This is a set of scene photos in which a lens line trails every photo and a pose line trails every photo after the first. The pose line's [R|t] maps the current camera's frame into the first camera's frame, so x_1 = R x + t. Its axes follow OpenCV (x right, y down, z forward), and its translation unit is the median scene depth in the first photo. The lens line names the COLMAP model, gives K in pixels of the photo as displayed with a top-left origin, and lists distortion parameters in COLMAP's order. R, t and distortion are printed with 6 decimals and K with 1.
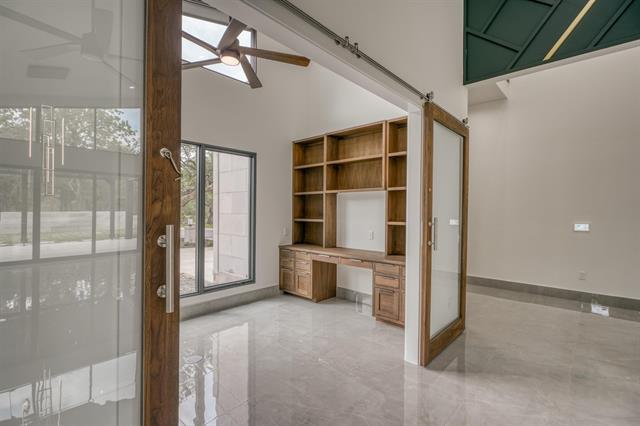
lens RADIAL K [[298.8, 0, 323.6], [0, 298.8, 212.8], [0, 0, 1]] dist [-0.000324, -0.000021]
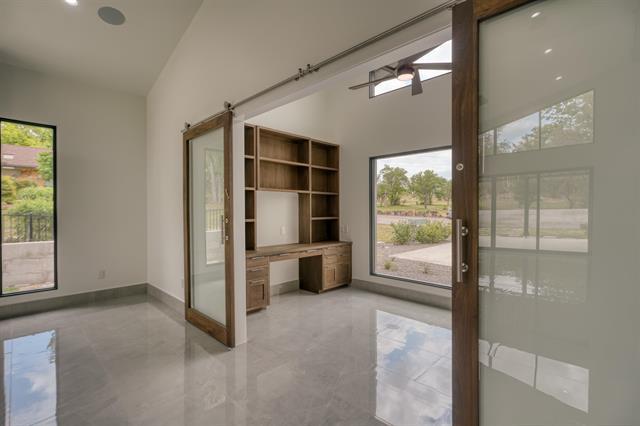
lens RADIAL K [[298.8, 0, 323.6], [0, 298.8, 212.8], [0, 0, 1]] dist [-0.000324, -0.000021]
pose [[-0.031861, 0.007324, -0.999465, 0.291975], [0.001111, 0.999973, 0.007292, -0.000589], [0.999492, -0.000878, -0.031868, 0.286020]]
